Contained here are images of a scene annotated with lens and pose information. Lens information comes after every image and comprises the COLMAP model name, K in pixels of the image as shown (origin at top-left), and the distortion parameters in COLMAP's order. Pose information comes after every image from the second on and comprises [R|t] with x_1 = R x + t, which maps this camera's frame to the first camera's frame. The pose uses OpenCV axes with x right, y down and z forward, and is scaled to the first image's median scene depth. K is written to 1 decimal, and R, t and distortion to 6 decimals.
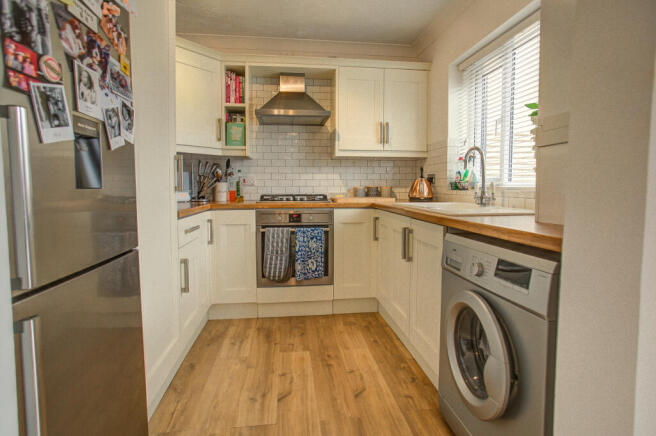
lens RADIAL K [[342.8, 0, 329.6], [0, 342.8, 206.9], [0, 0, 1]] dist [-0.000474, 0.000086]
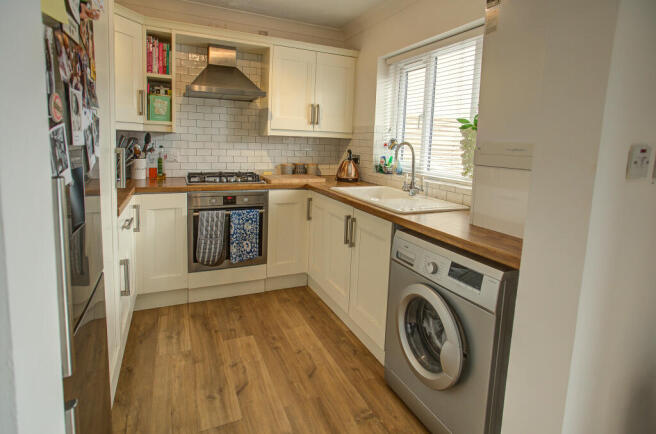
lens RADIAL K [[341.2, 0, 326.4], [0, 341.2, 181.1], [0, 0, 1]] dist [-0.003294, 0.000338]
pose [[0.955991, 0.001490, 0.293392, -0.124182], [-0.018753, 0.998253, 0.056036, -0.082531], [-0.292796, -0.059072, 0.954348, -0.005809]]
